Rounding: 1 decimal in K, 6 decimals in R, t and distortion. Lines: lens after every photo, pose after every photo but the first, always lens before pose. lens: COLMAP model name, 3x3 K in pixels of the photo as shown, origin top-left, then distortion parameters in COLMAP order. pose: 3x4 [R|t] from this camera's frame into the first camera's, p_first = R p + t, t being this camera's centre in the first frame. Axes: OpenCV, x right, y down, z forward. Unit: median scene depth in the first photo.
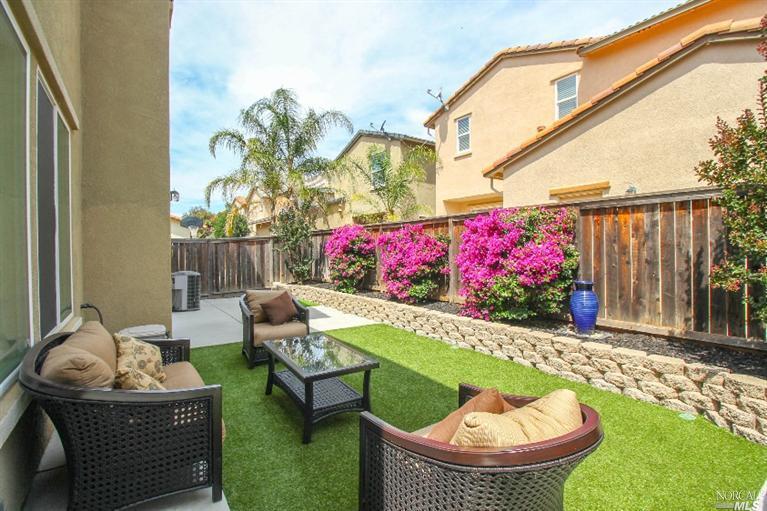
lens RADIAL K [[351.1, 0, 385.2], [0, 351.1, 250.1], [0, 0, 1]] dist [-0.001426, -0.011428]
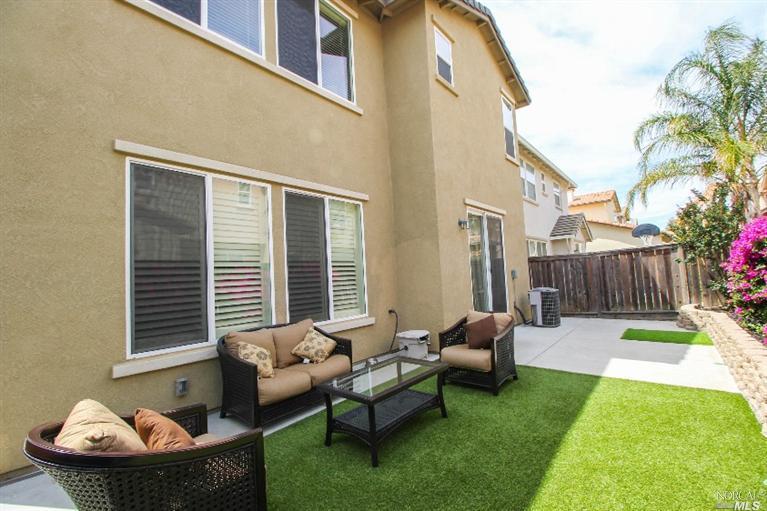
lens RADIAL K [[353.3, 0, 384.4], [0, 353.3, 252.2], [0, 0, 1]] dist [-0.002129, -0.012971]
pose [[0.246470, -0.067931, -0.966767, 0.255697], [0.044375, 0.997285, -0.058763, -0.002017], [0.968134, -0.028417, 0.248815, 0.238006]]
